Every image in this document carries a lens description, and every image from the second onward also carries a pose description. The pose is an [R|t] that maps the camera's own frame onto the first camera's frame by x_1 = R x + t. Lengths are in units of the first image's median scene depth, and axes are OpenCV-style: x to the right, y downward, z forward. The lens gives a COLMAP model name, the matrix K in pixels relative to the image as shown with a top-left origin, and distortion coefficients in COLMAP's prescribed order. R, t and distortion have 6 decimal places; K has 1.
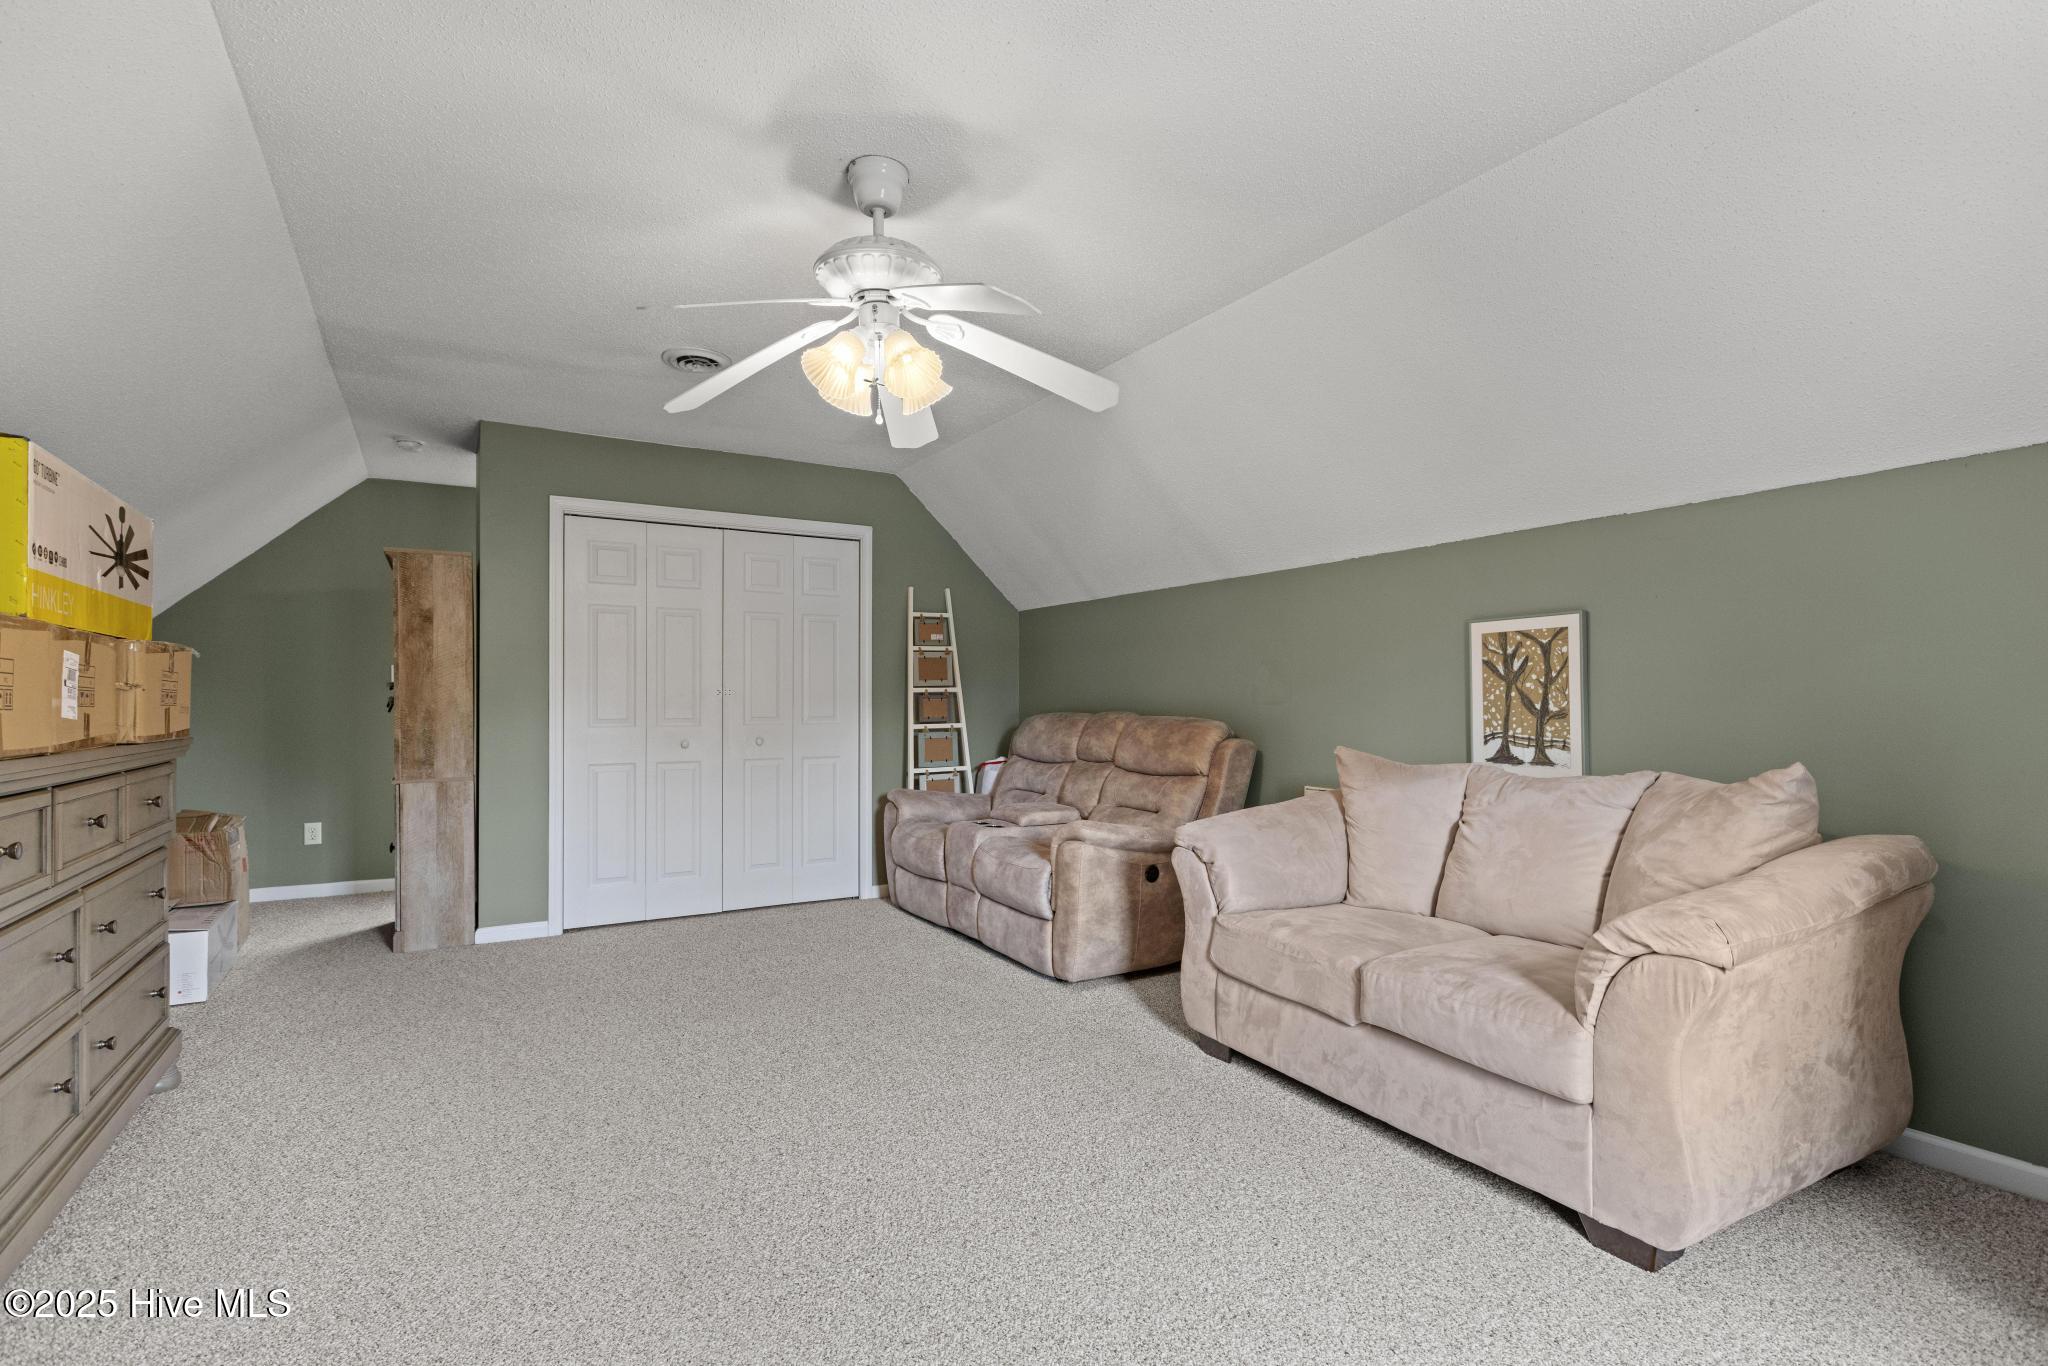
lens RADIAL K [[950.9, 0, 1026.8], [0, 950.9, 693.2], [0, 0, 1]] dist [0.001889, 0.000129]
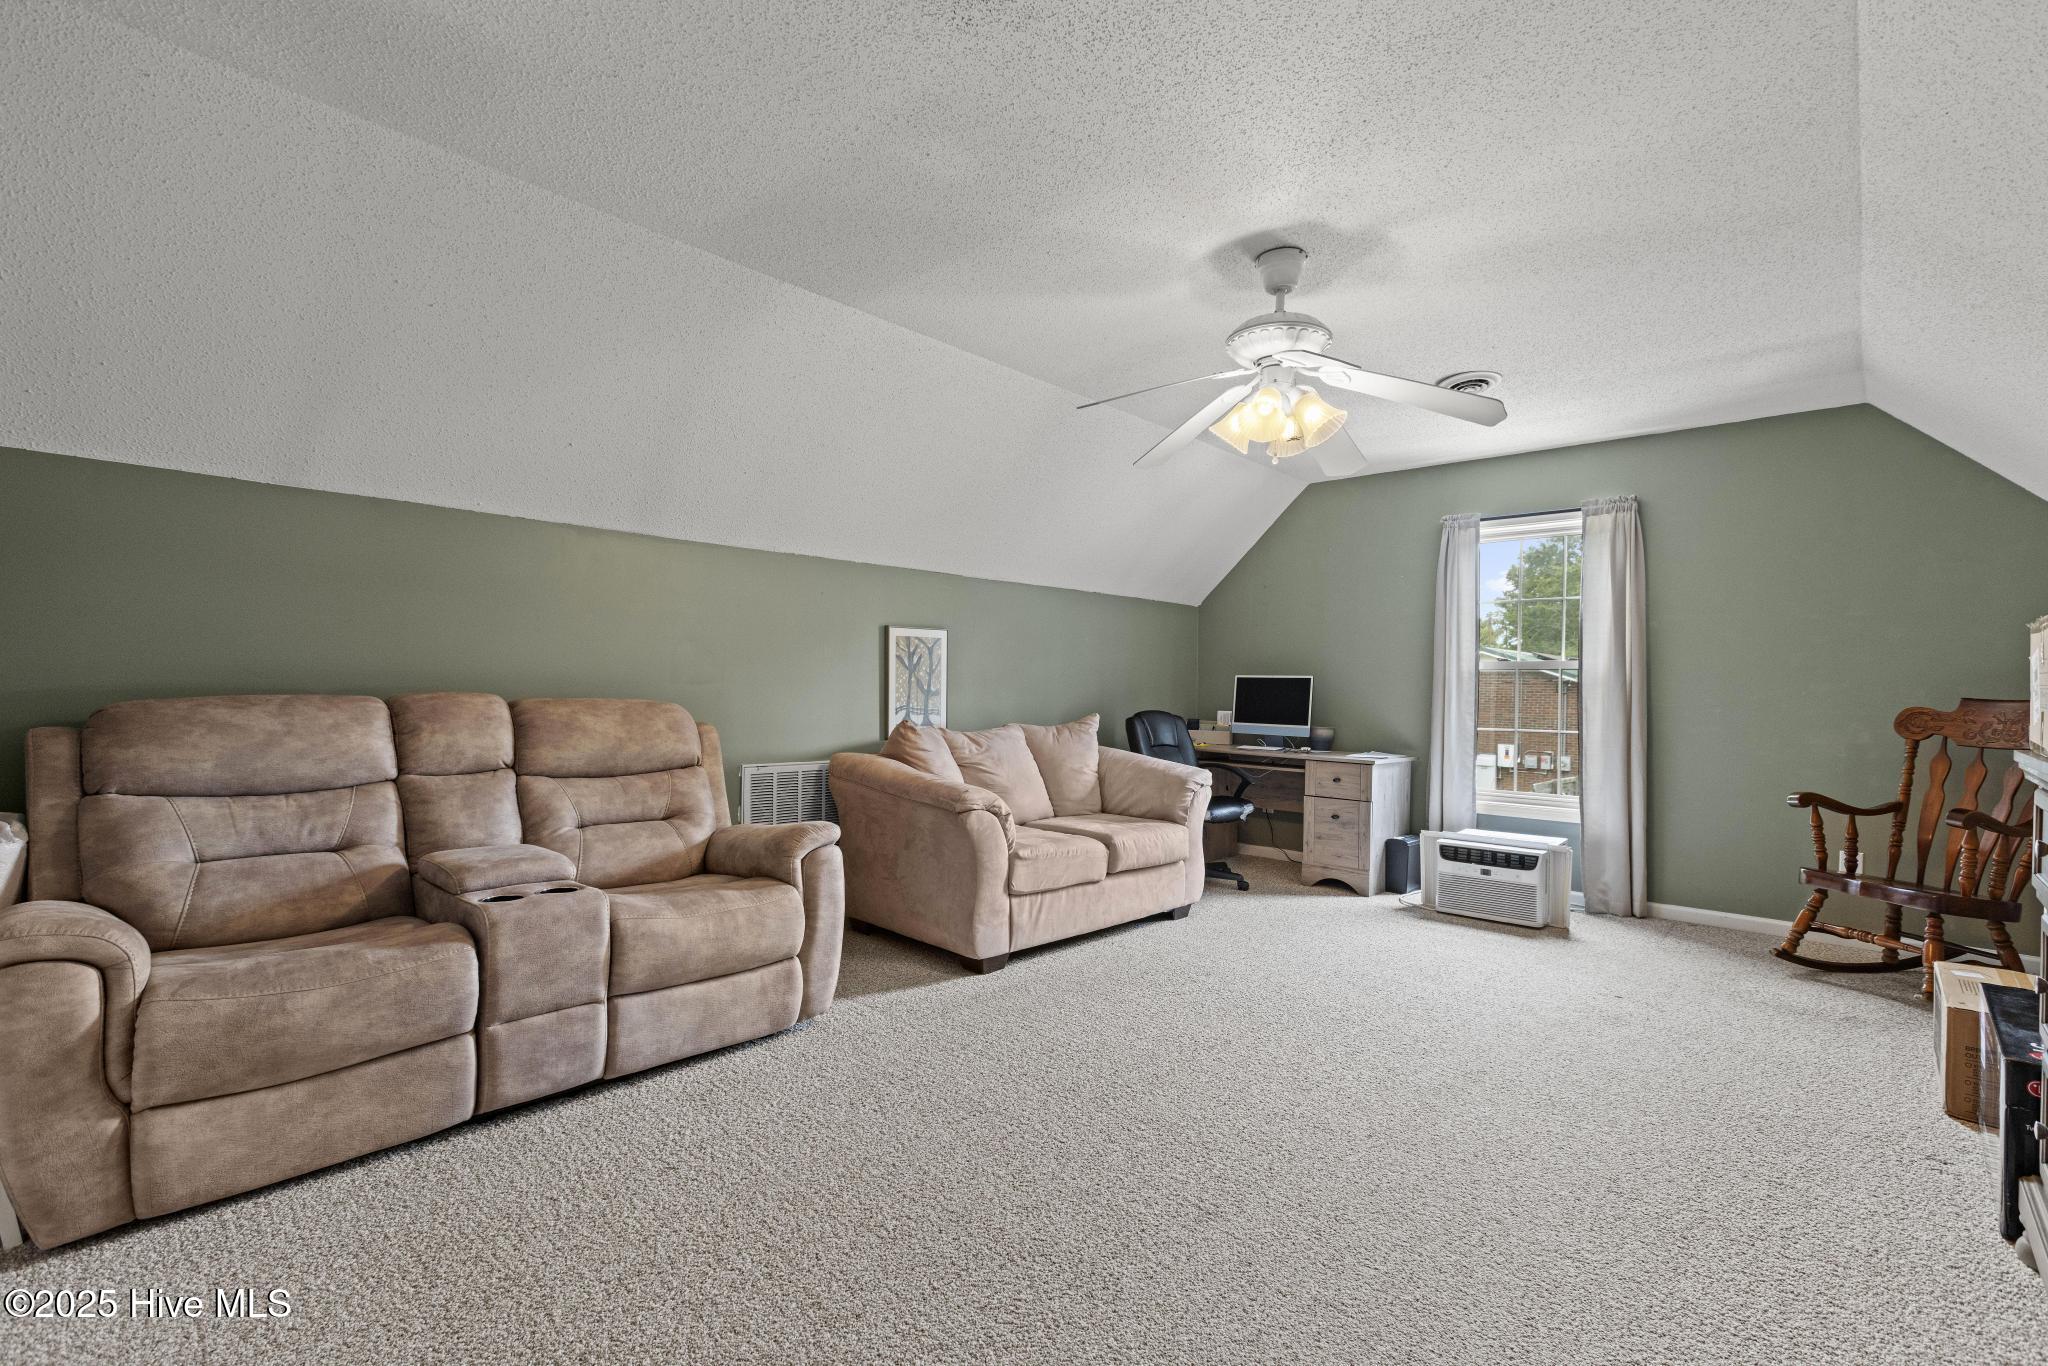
lens RADIAL K [[933.4, 0, 1023.8], [0, 933.4, 684.7], [0, 0, 1]] dist [0.012145, 0.000446]
pose [[-0.278191, 0.003075, 0.960521, -0.929489], [-0.020706, 0.999743, -0.009197, 0.019086], [-0.960303, -0.022447, -0.278056, 1.244462]]
